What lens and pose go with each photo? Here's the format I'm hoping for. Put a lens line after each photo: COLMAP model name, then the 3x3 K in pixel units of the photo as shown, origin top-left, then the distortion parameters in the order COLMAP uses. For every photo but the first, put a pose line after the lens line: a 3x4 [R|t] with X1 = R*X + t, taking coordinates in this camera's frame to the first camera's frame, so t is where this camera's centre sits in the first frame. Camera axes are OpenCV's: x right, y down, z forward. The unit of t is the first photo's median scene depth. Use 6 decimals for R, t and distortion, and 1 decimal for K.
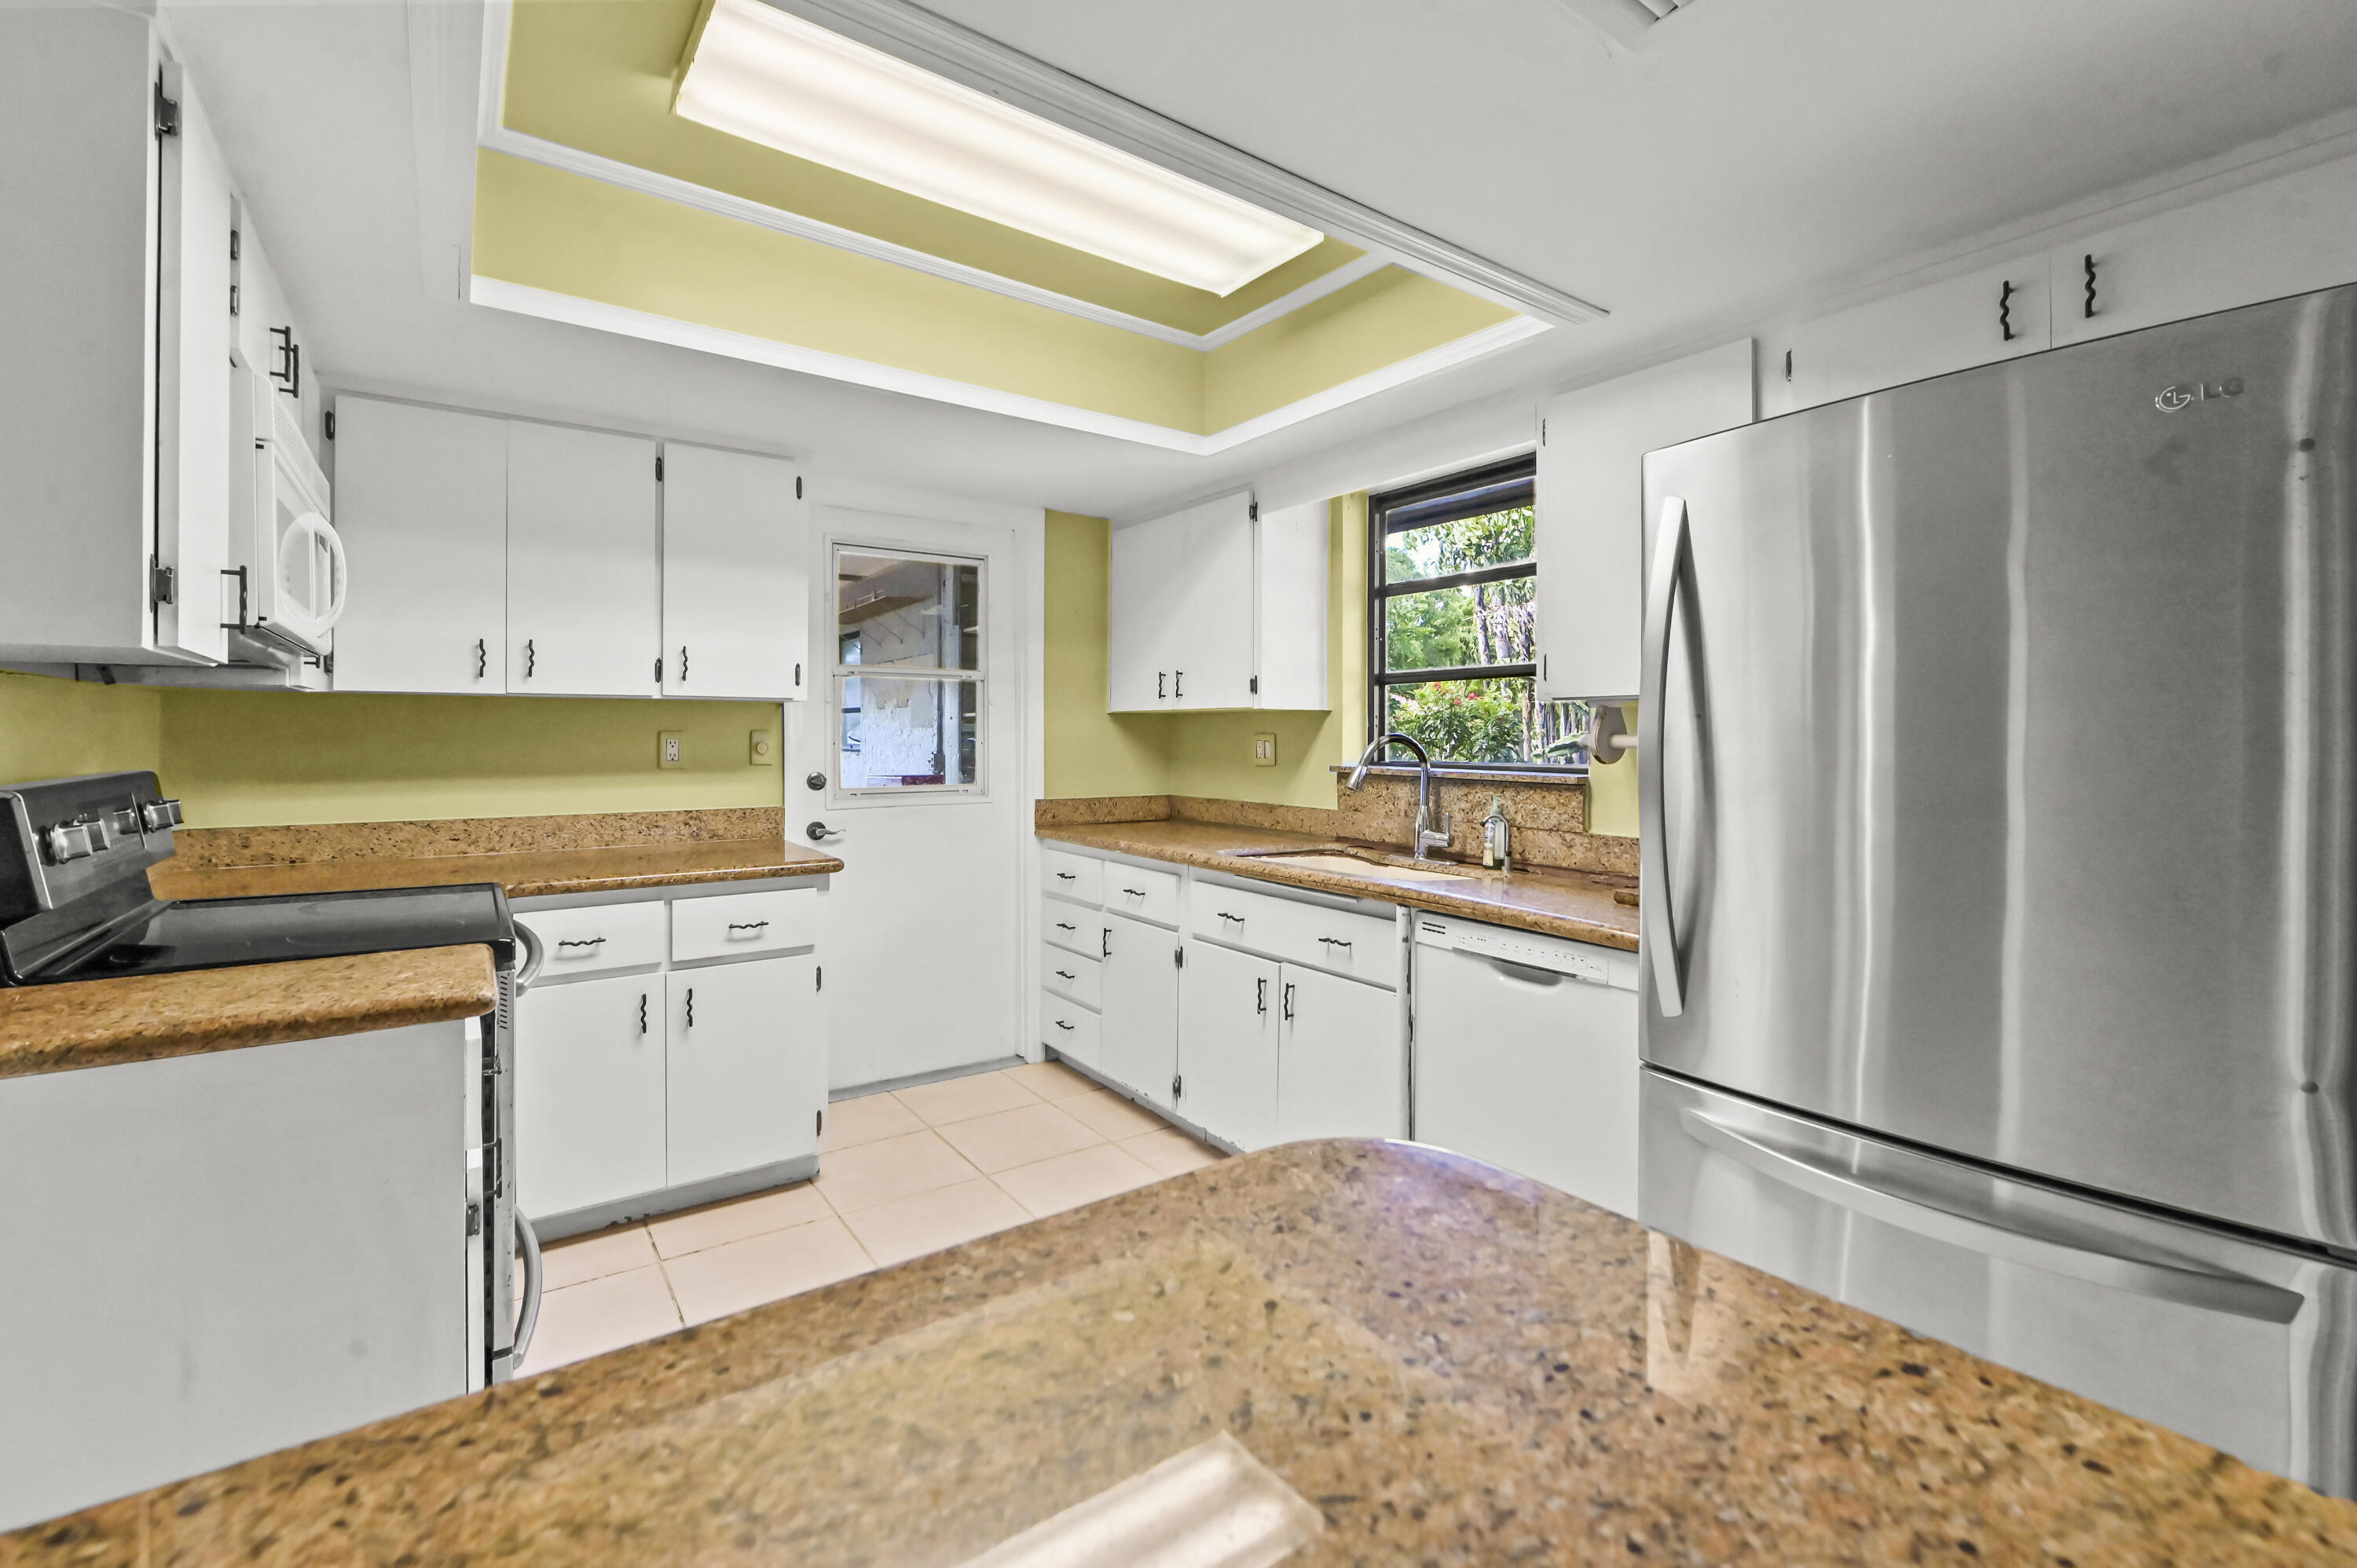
lens RADIAL K [[967.9, 0, 1179.1], [0, 967.9, 734.4], [0, 0, 1]] dist [-0.002839, -0.000297]
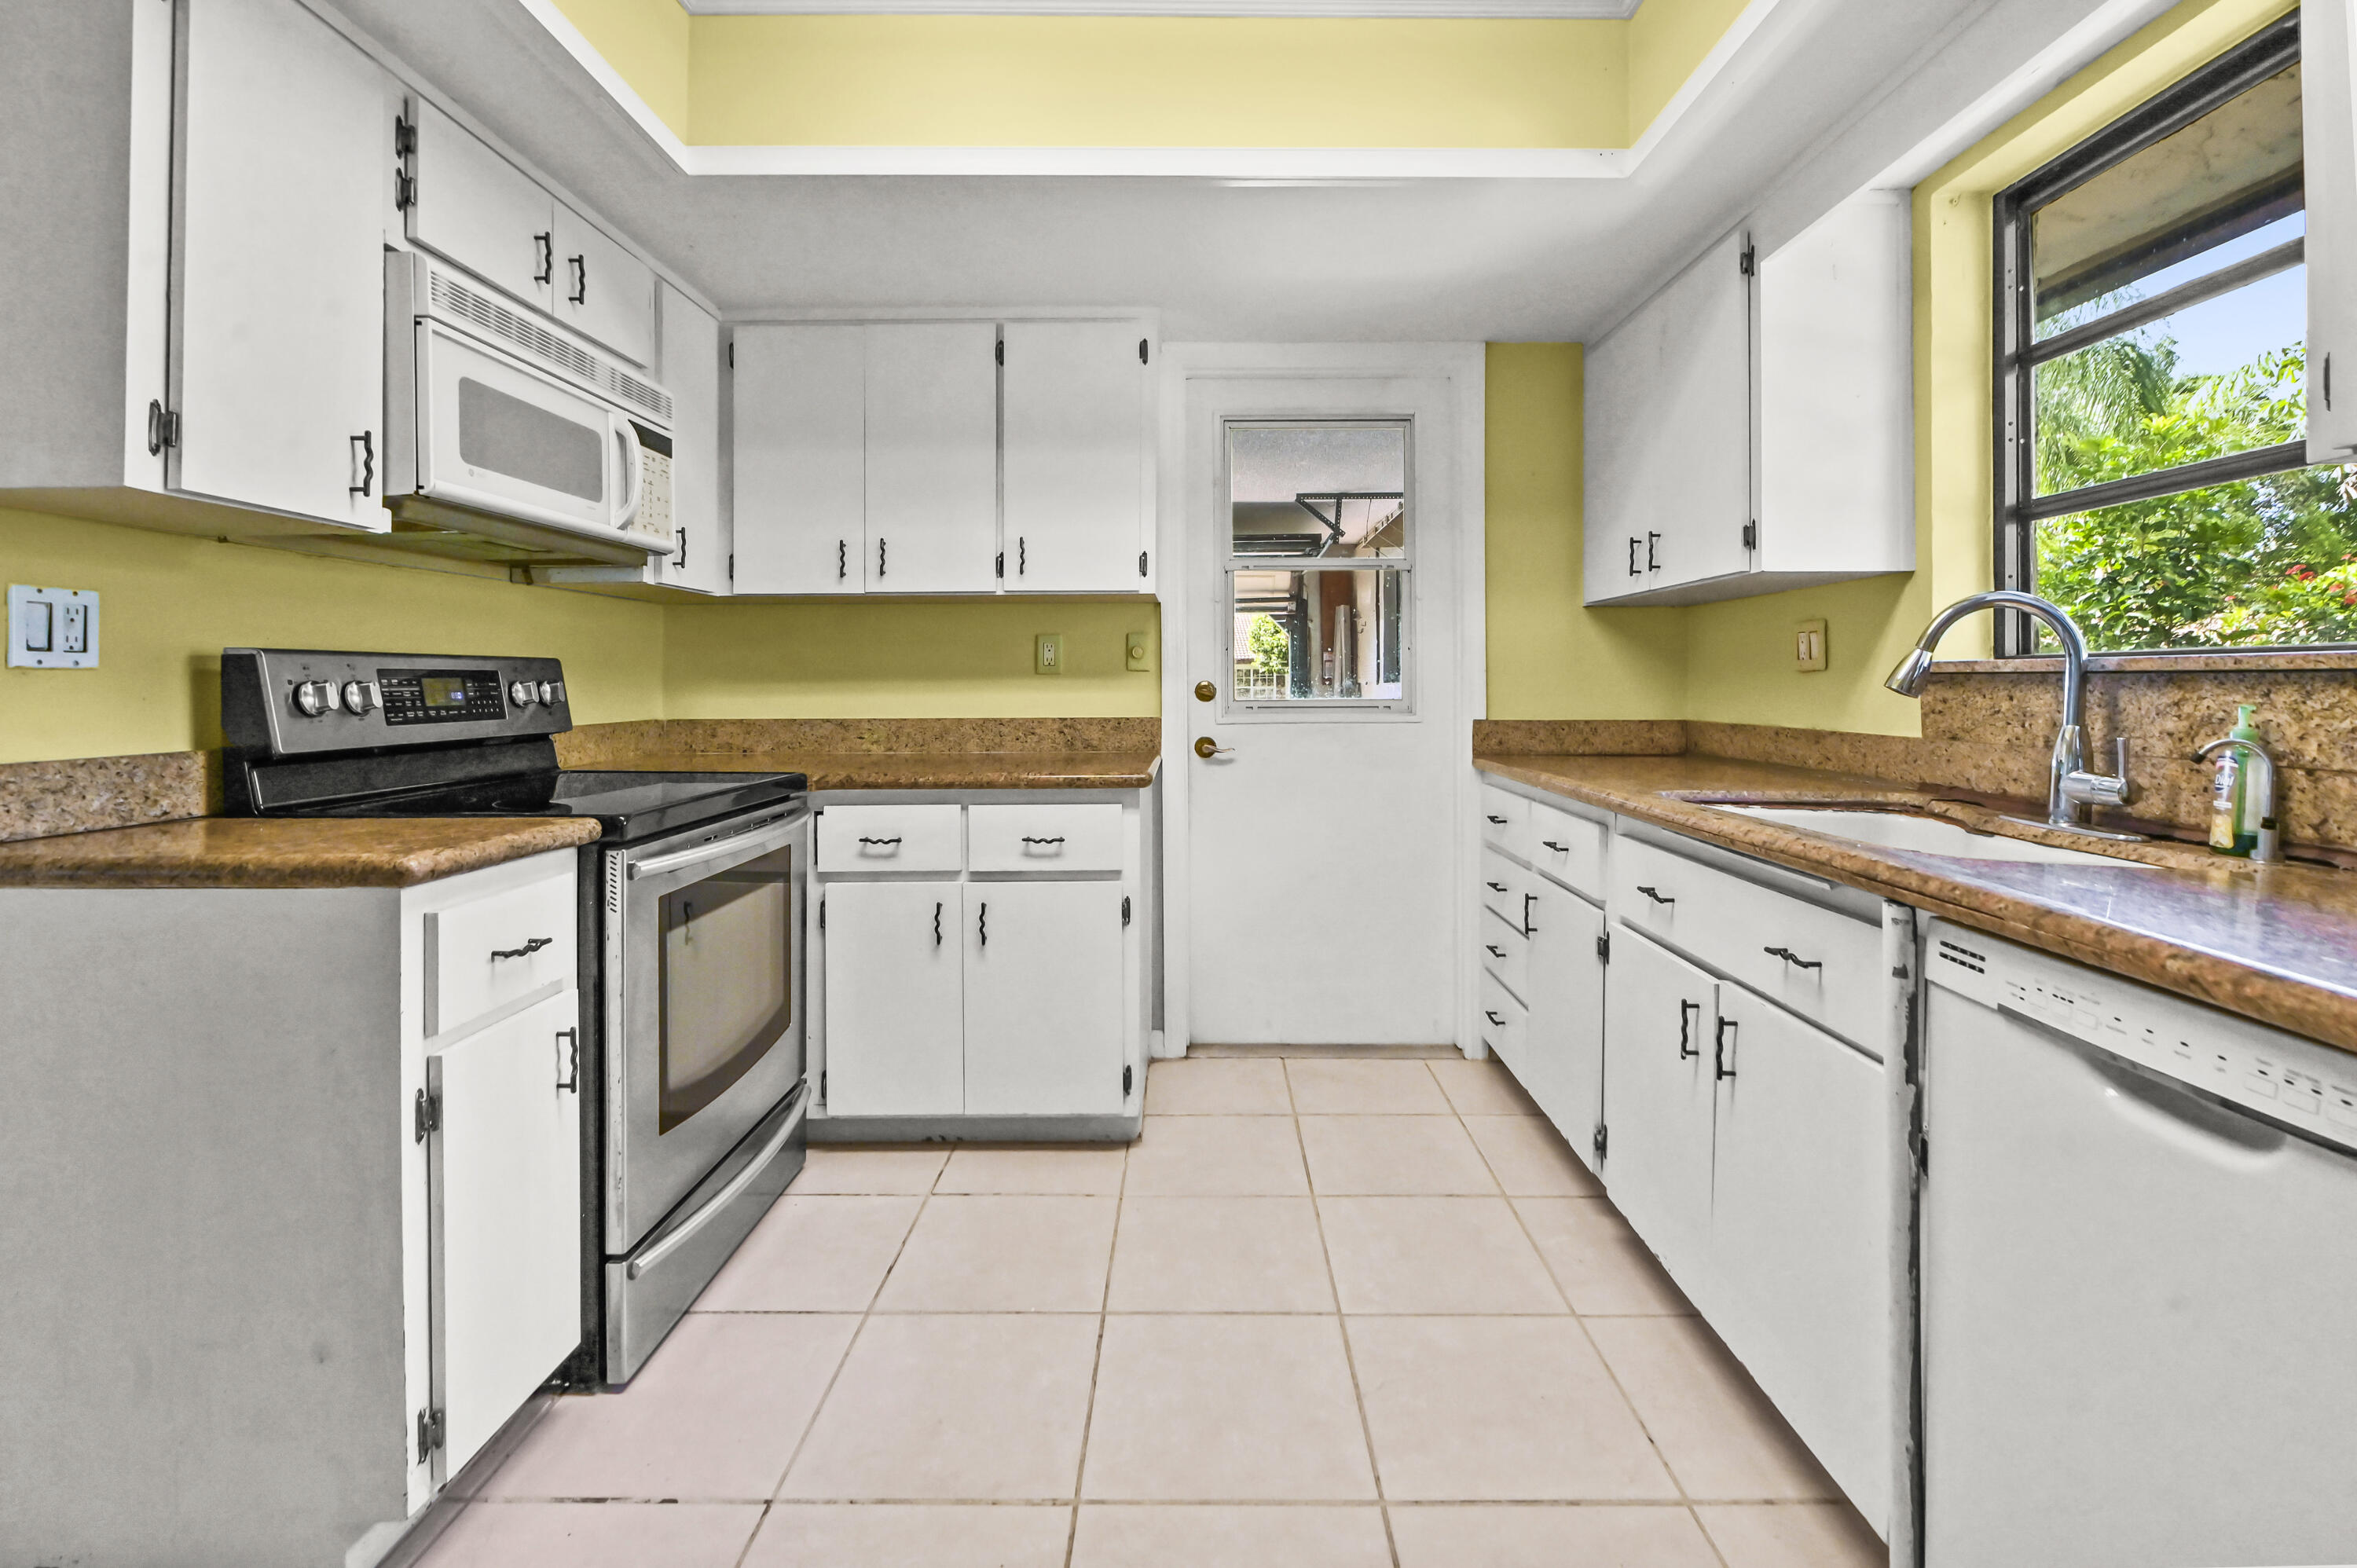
lens RADIAL K [[1002.5, 0, 1218.1], [0, 1002.5, 683.9], [0, 0, 1]] dist [-0.000336, -0.000256]
pose [[0.821827, -0.006225, -0.569703, 0.184593], [0.007287, 0.999973, -0.000414, 0.048912], [0.569690, -0.003812, 0.821851, 0.295311]]
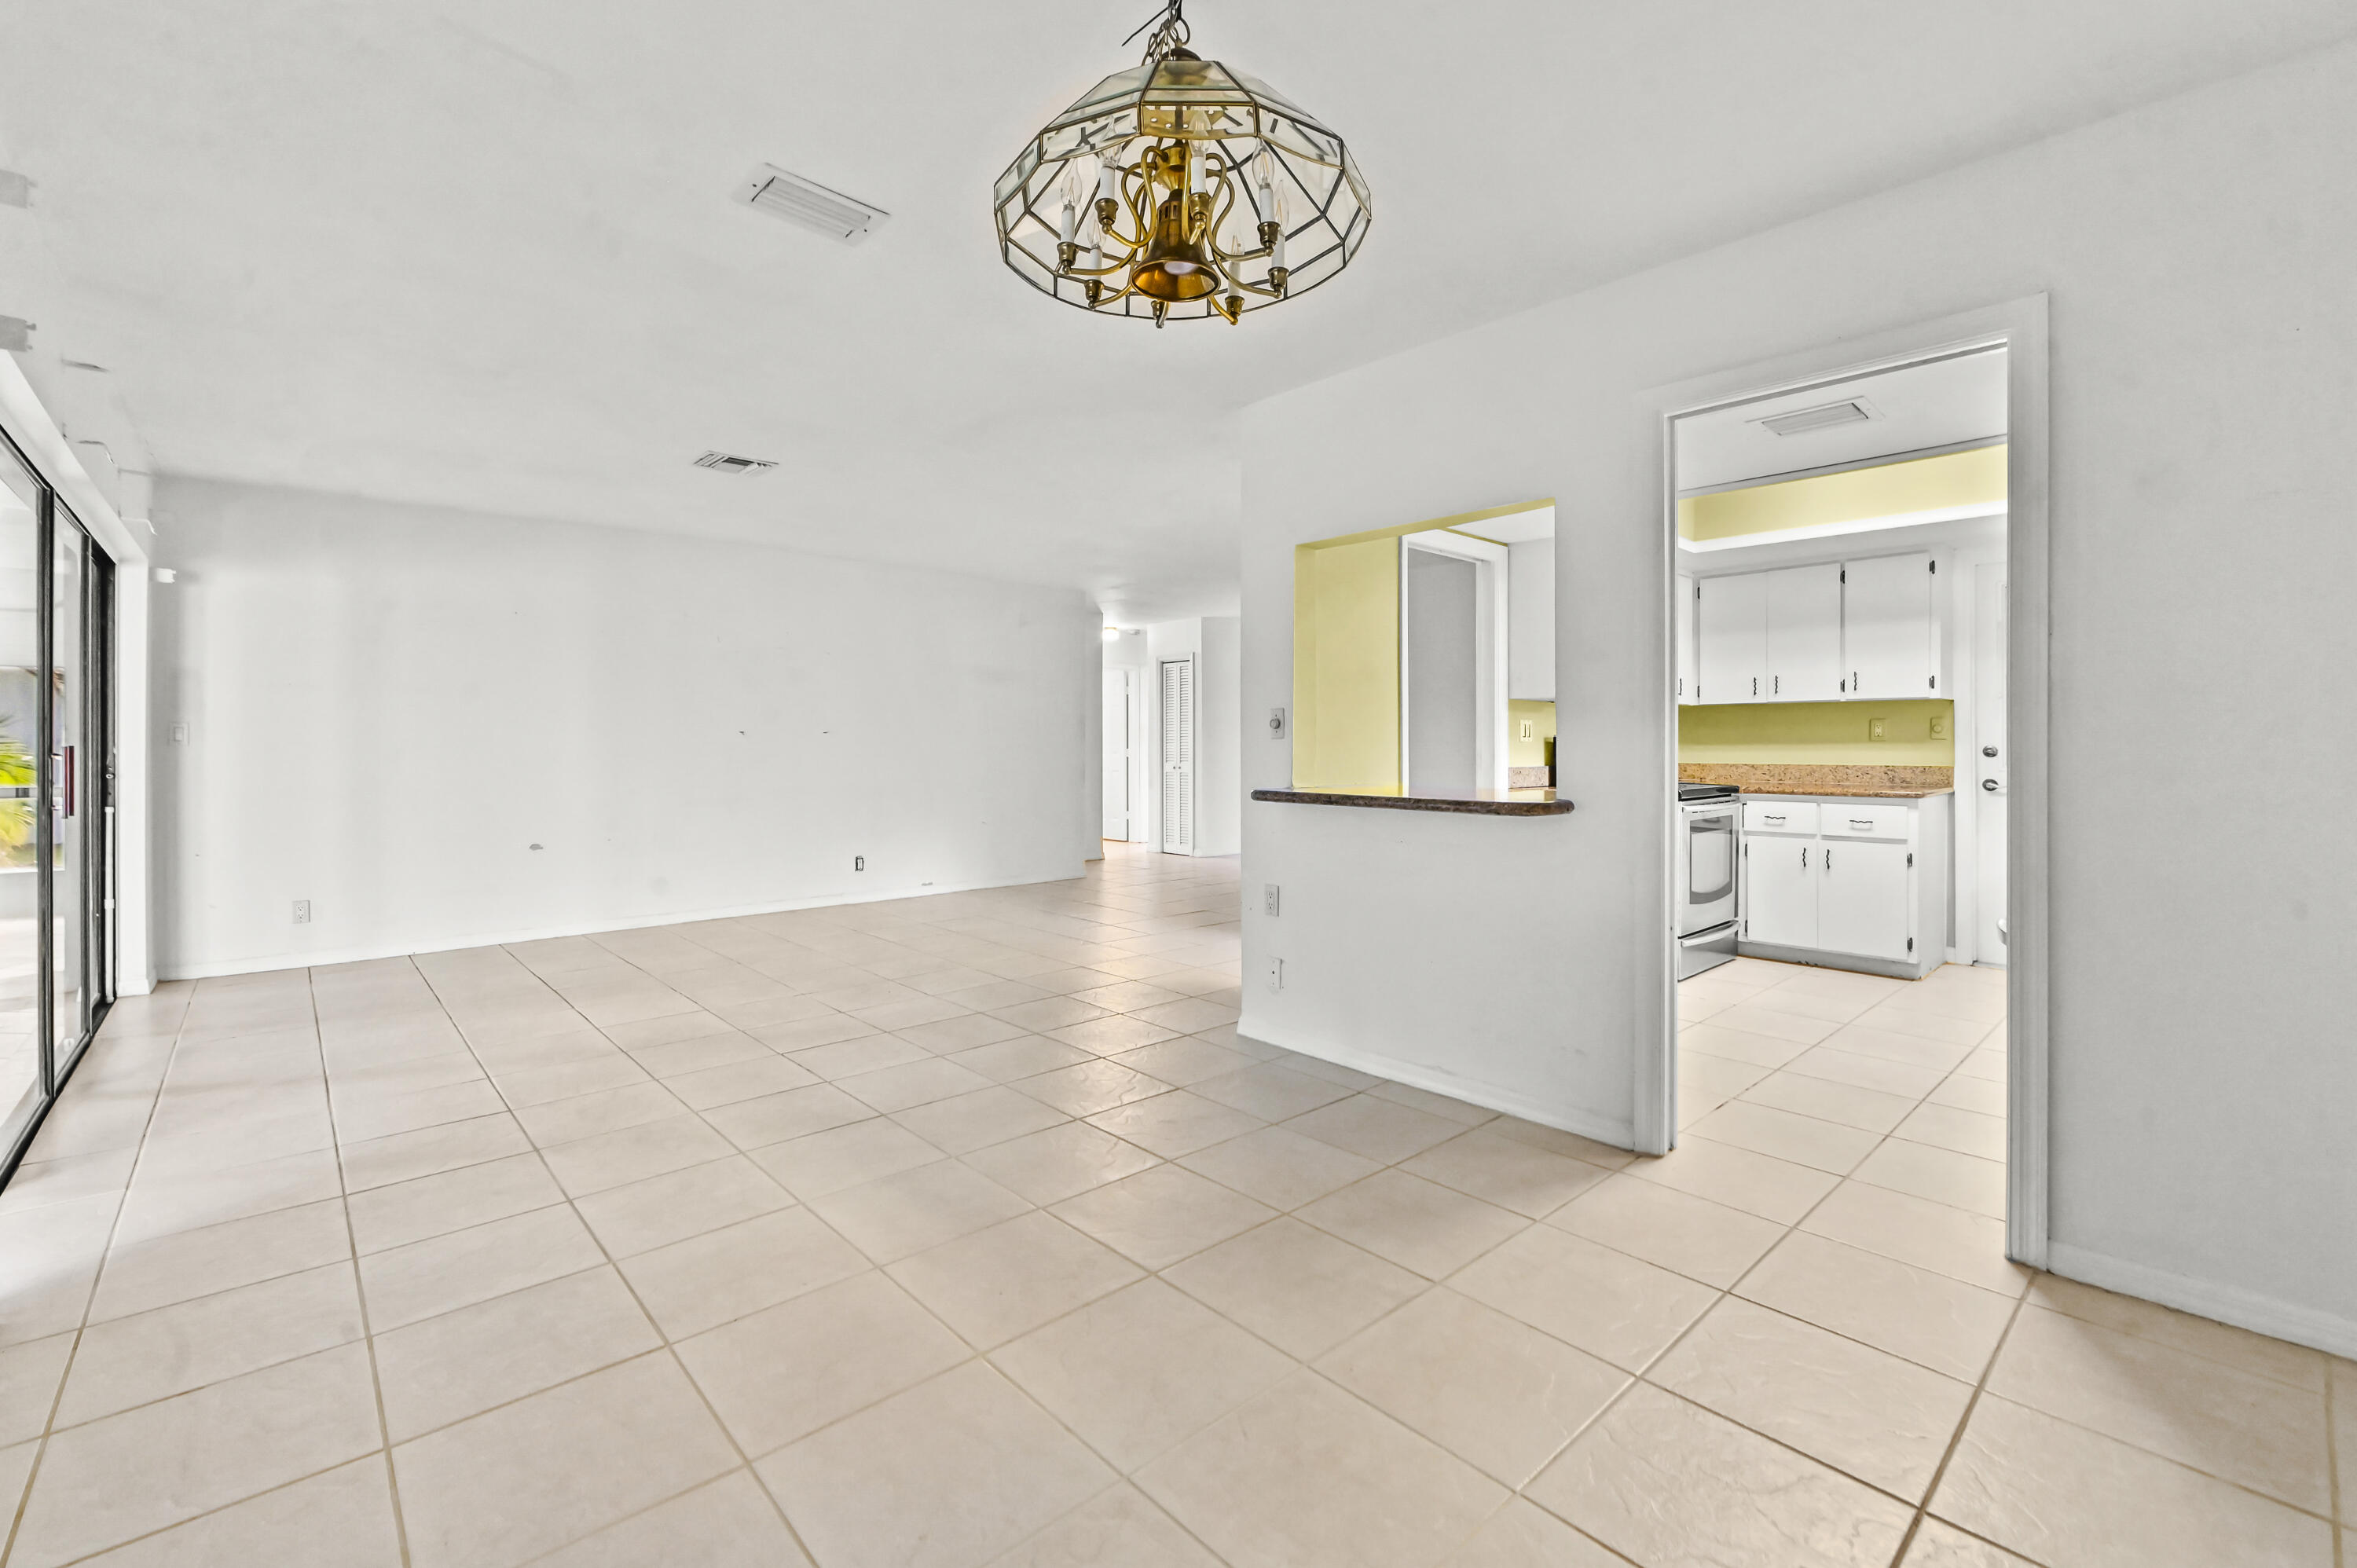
lens RADIAL K [[1001.6, 0, 1179.0], [0, 1001.6, 751.6], [0, 0, 1]] dist [-0.001010, 0.000023]
pose [[0.111377, 0.003275, -0.993773, 1.153627], [0.003334, 0.999988, 0.003669, 0.045607], [0.993773, -0.003722, 0.111364, -0.449864]]
